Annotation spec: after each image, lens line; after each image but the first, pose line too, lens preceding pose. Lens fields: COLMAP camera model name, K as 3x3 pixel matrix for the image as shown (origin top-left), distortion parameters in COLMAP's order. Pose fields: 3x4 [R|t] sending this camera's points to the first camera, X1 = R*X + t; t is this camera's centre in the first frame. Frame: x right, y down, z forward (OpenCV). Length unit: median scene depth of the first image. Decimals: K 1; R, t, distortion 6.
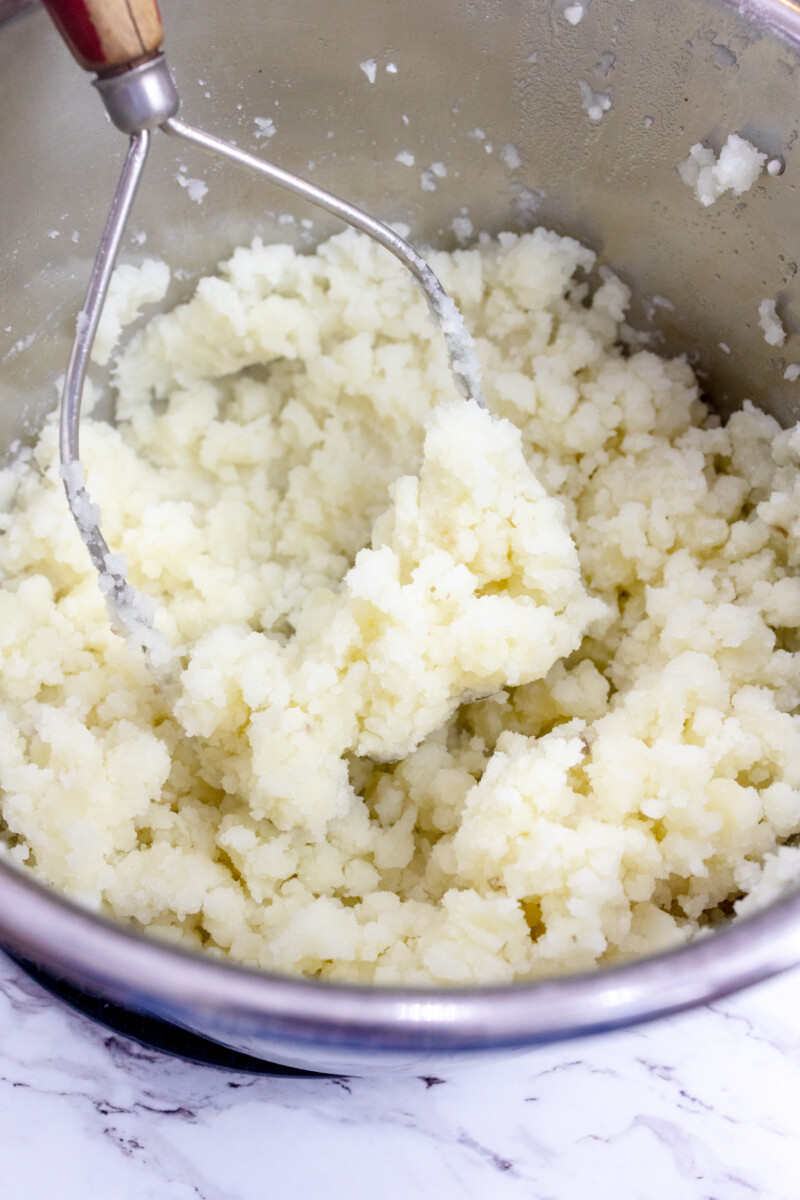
lens RADIAL K [[1283.8, 0, 424.6], [0, 1283.8, 599.5], [0, 0, 1]] dist [-0.017667, 0.010135]
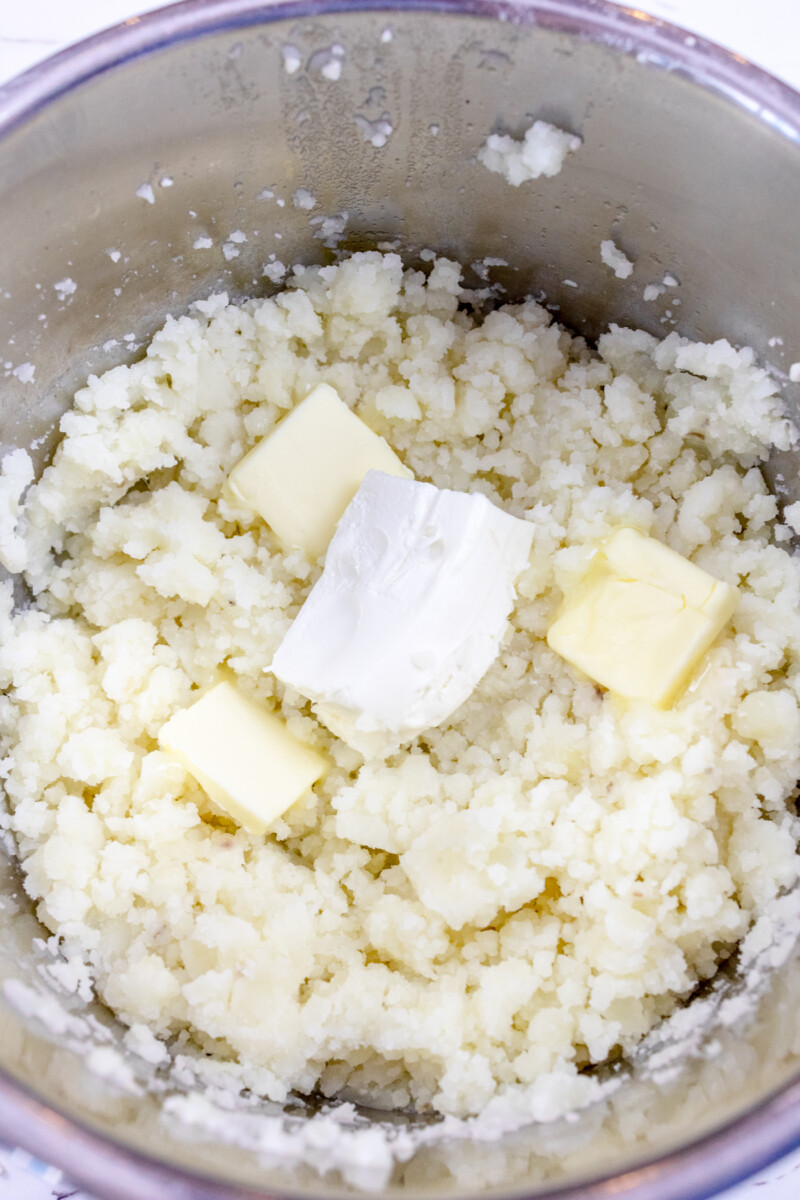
lens RADIAL K [[1283.8, 0, 424.6], [0, 1283.8, 599.5], [0, 0, 1]] dist [-0.017667, 0.010135]
pose [[0.895418, -0.437234, 0.083983, -0.060694], [0.417194, 0.889853, 0.184692, -0.204593], [-0.155486, -0.130339, 0.979202, -0.001641]]
